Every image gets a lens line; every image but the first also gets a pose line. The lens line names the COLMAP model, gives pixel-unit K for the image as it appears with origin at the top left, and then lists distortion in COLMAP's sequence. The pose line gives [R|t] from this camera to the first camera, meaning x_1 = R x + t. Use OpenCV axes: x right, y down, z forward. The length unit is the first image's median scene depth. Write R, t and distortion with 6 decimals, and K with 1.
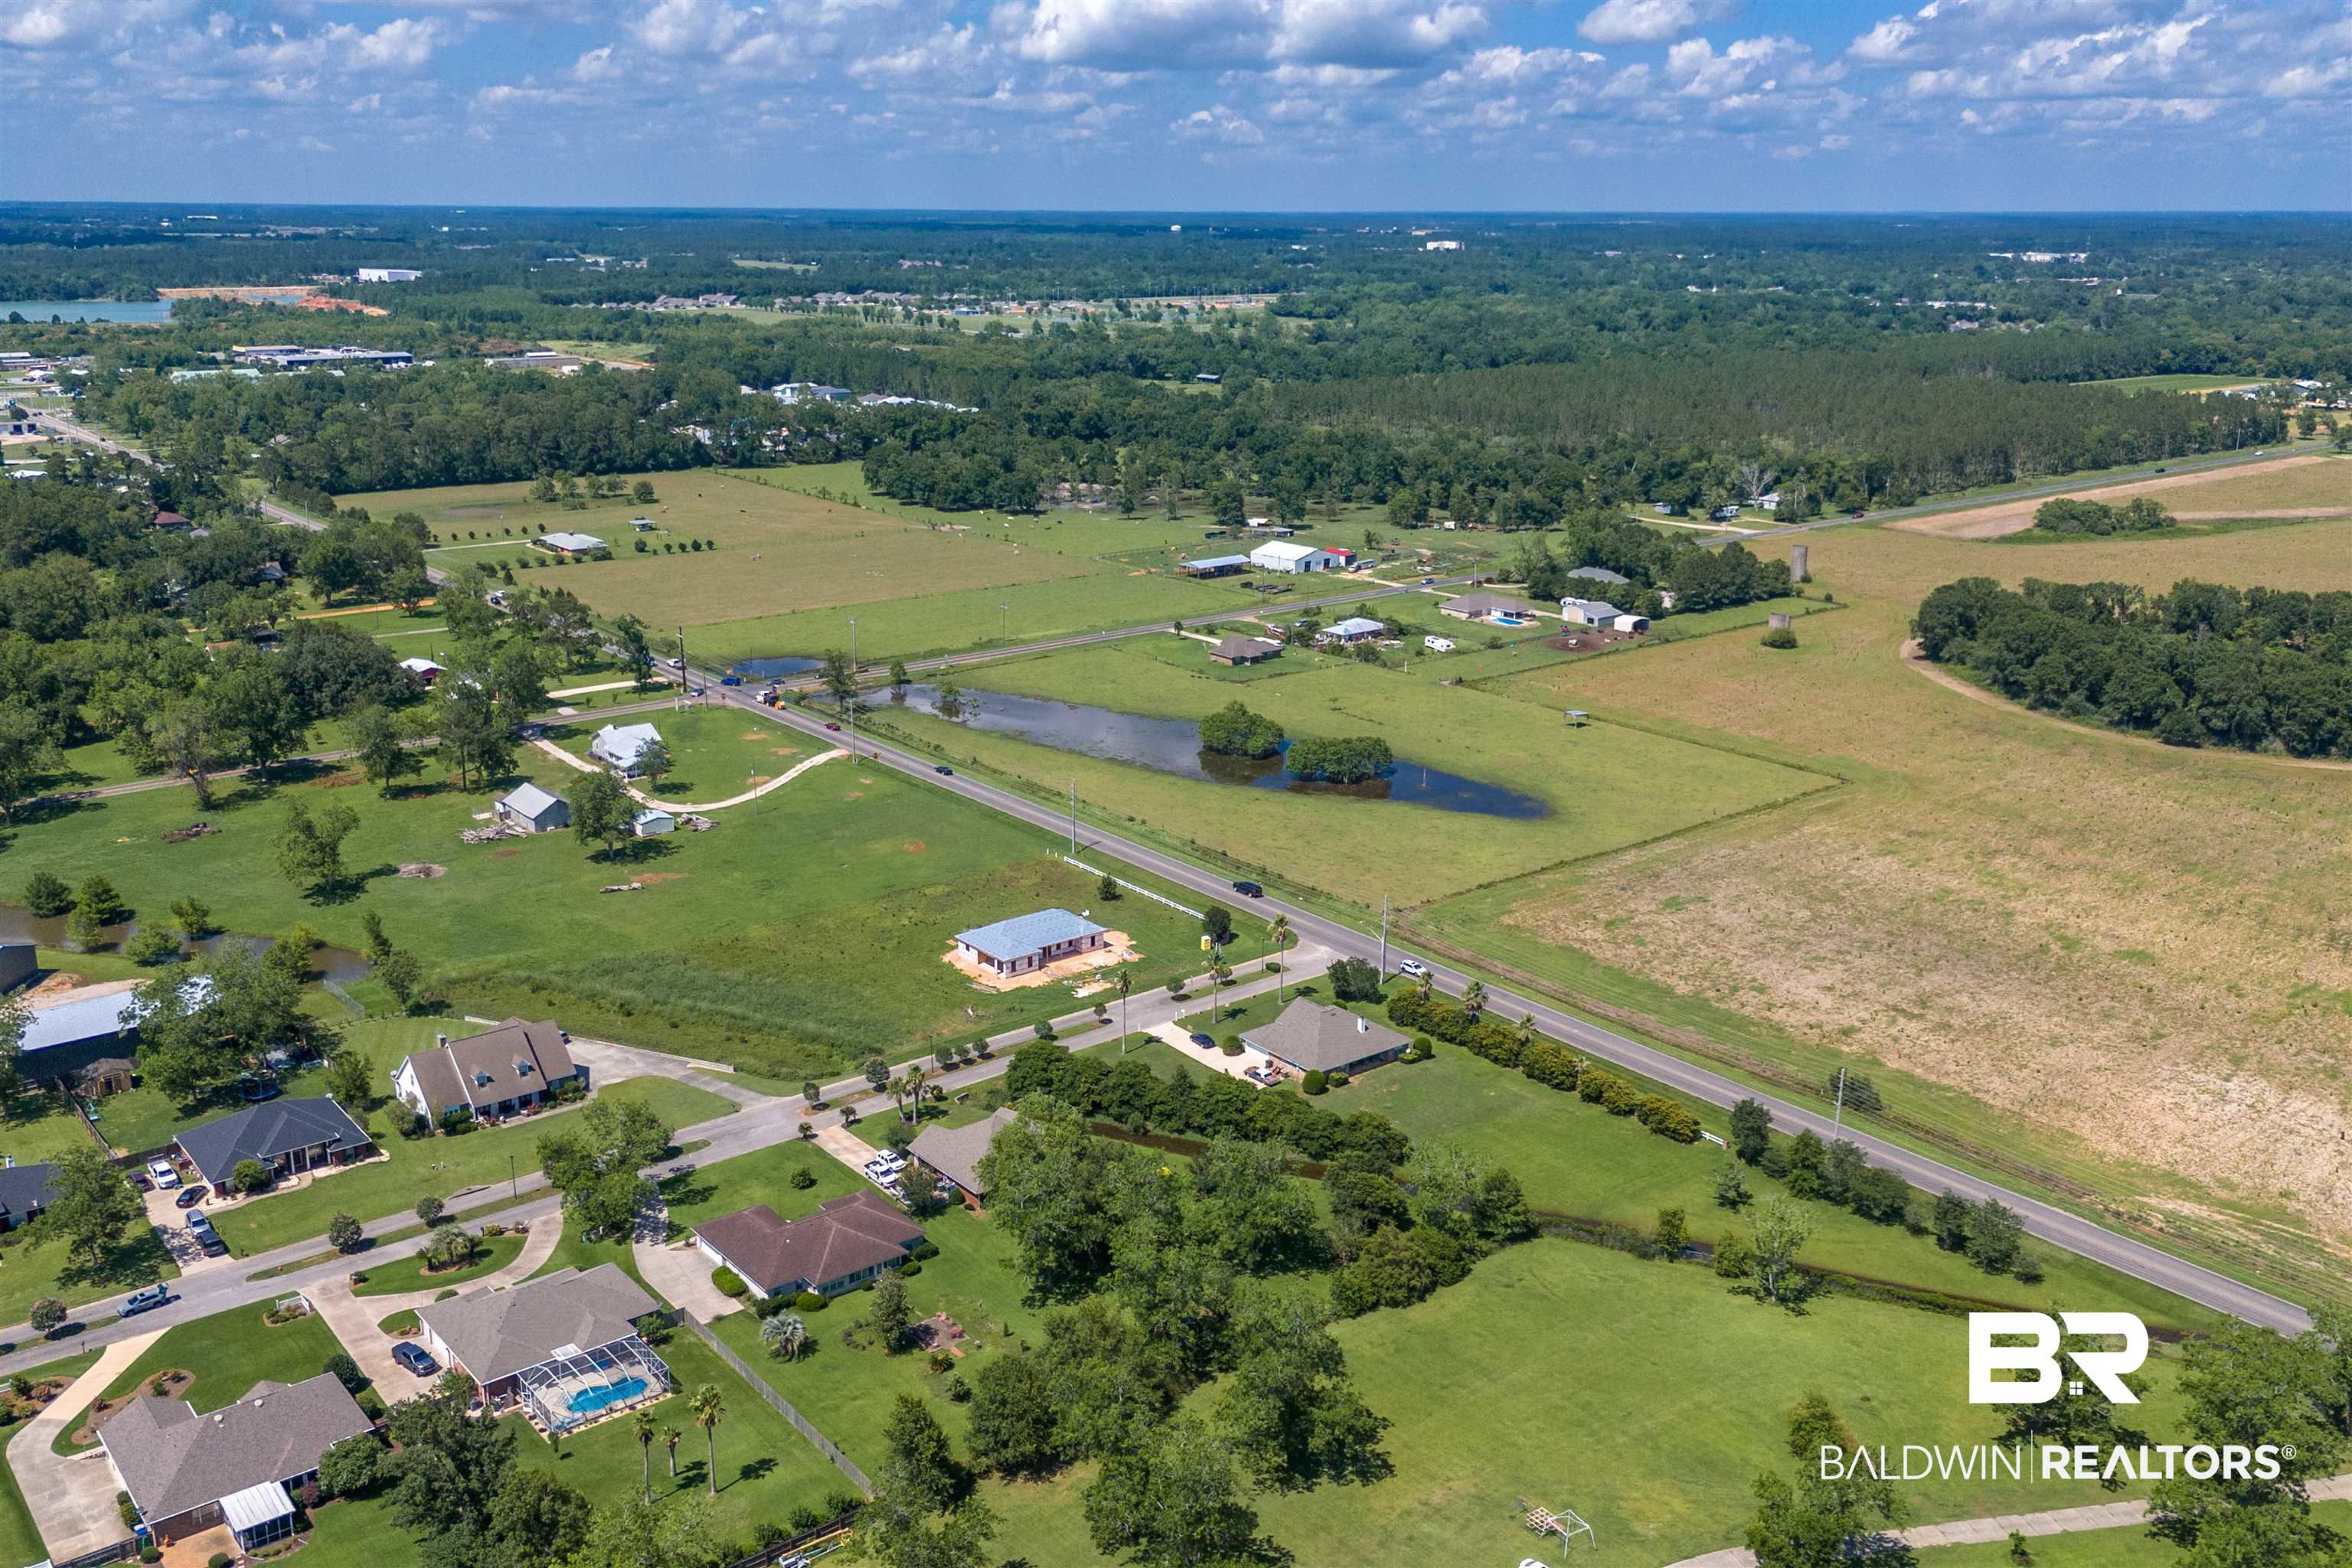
lens RADIAL K [[2103.8, 0, 1169.5], [0, 2103.8, 749.0], [0, 0, 1]] dist [0.054322, -0.021018]
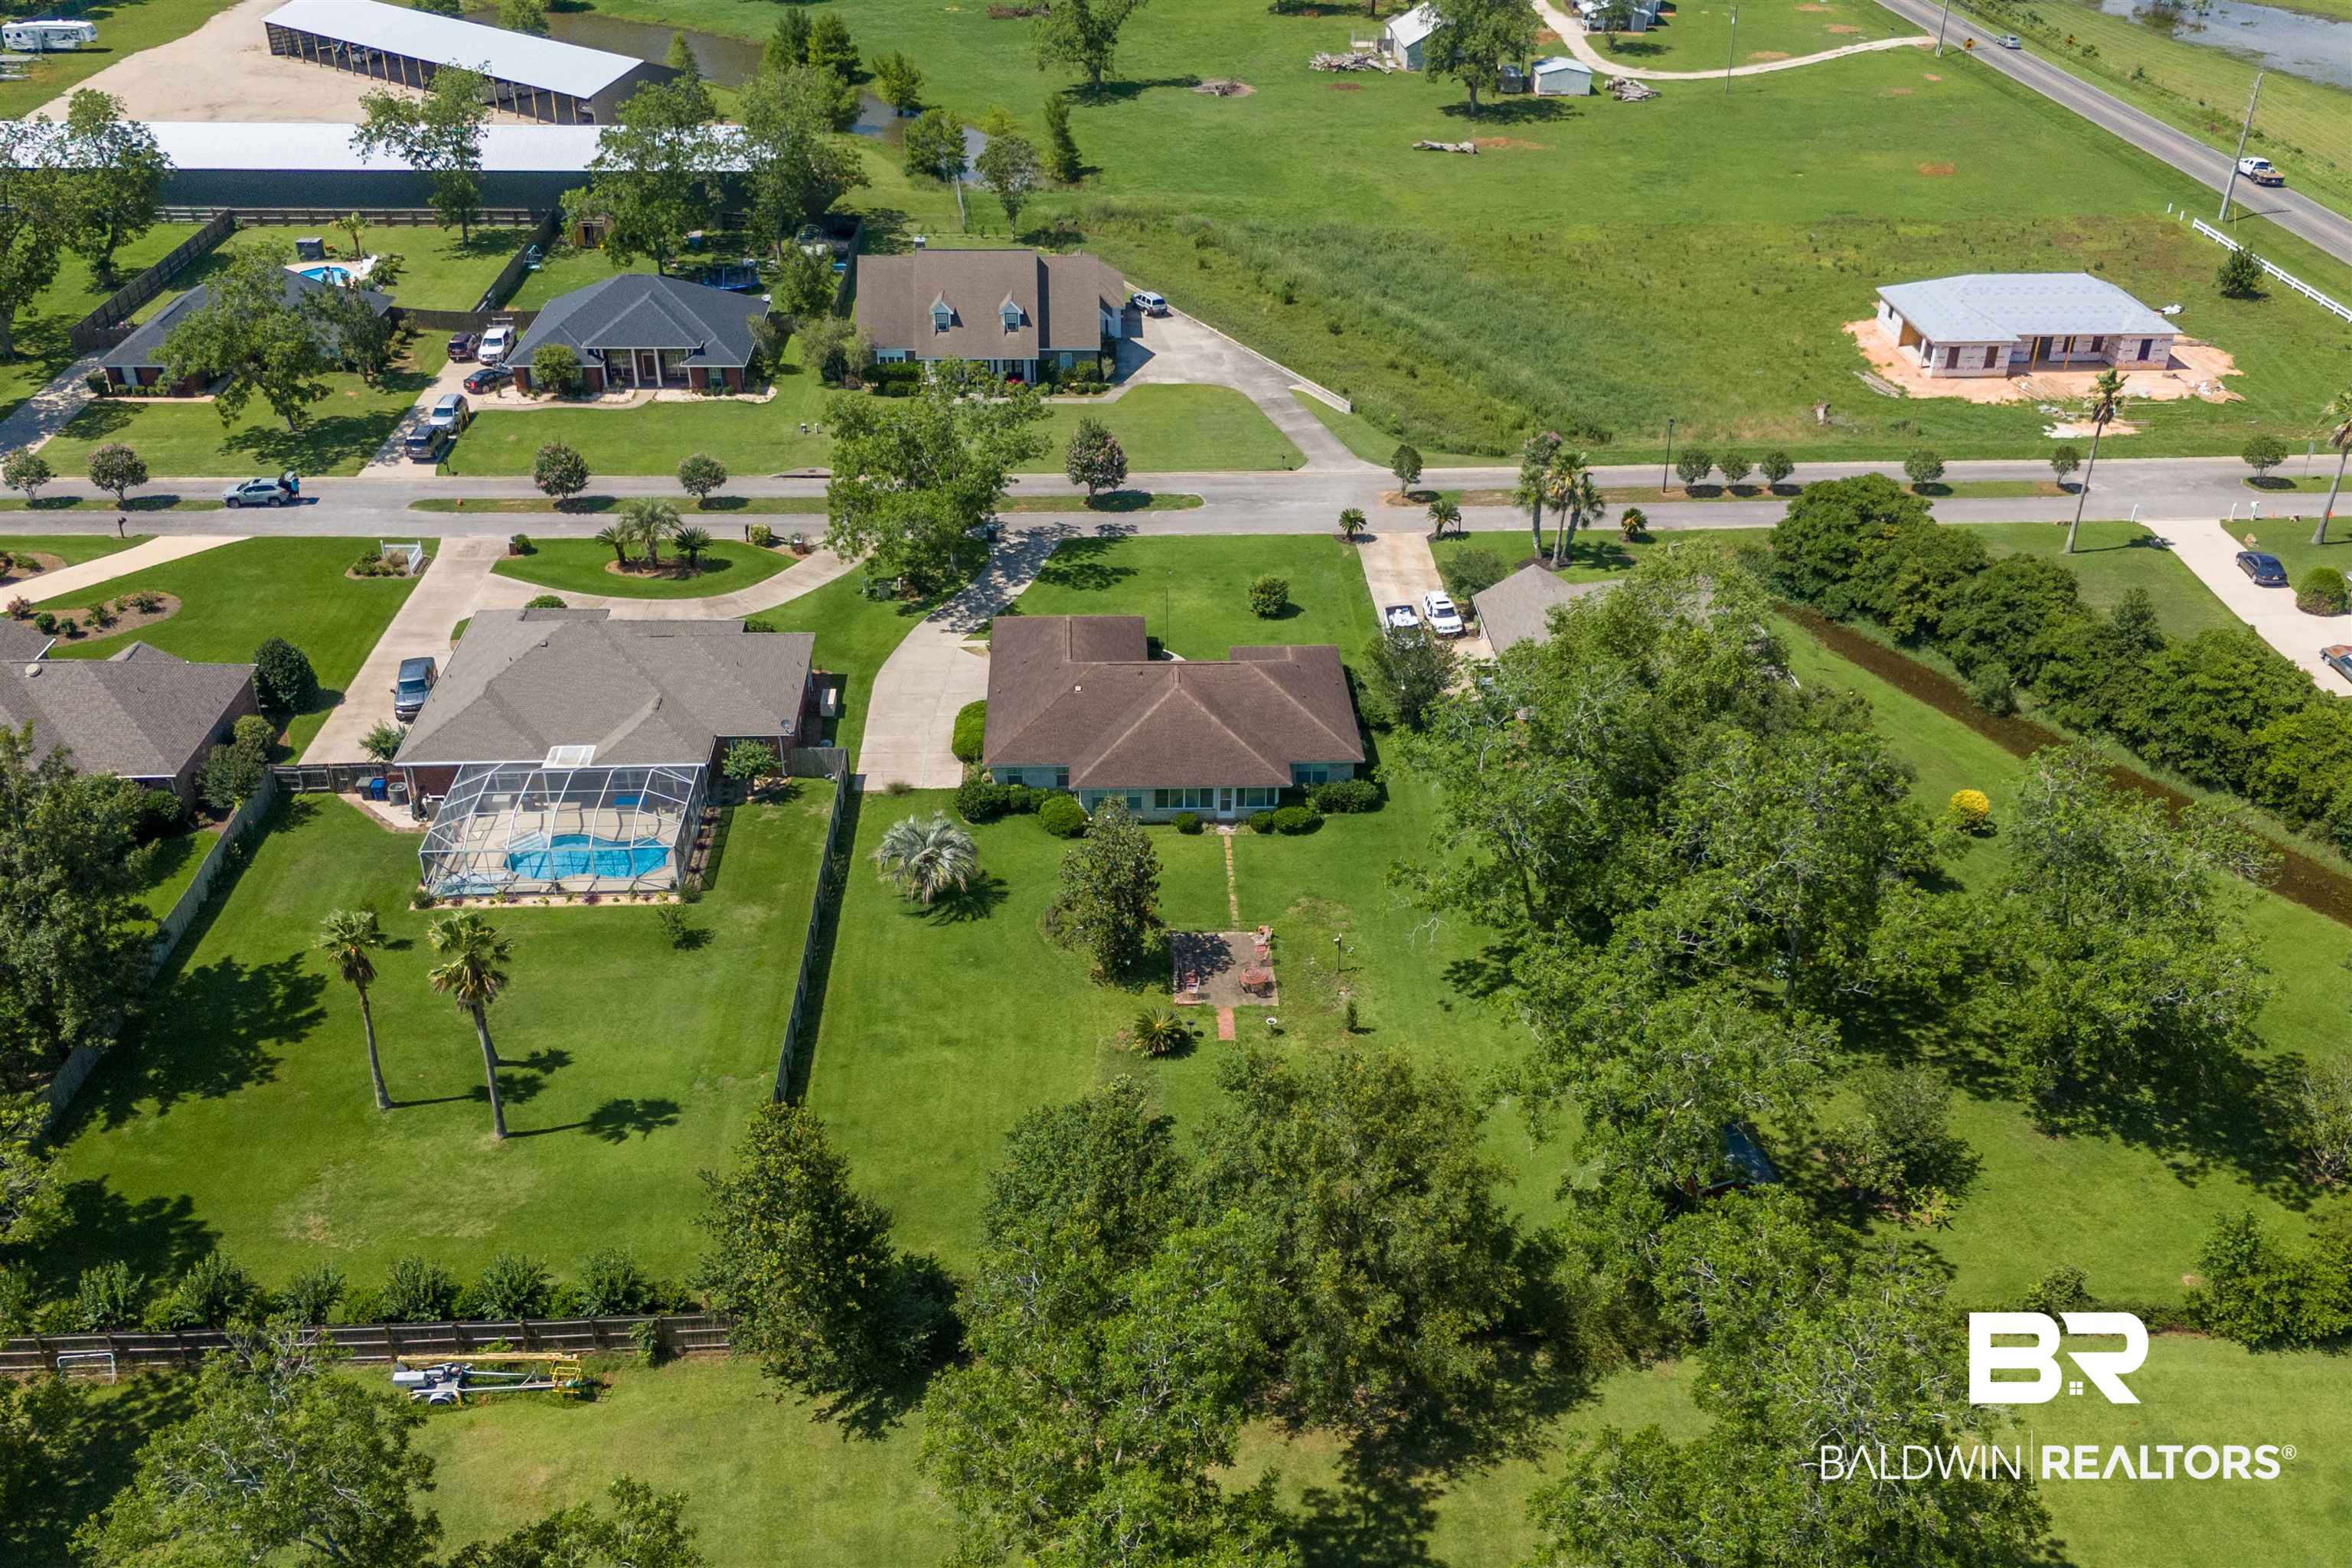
lens RADIAL K [[2103.8, 0, 1169.5], [0, 2103.8, 749.0], [0, 0, 1]] dist [0.054322, -0.021018]
pose [[0.808990, 0.294573, -0.508687, 0.077101], [-0.159102, 0.942802, 0.292935, 0.082329], [0.565882, -0.156048, 0.809584, 0.512915]]
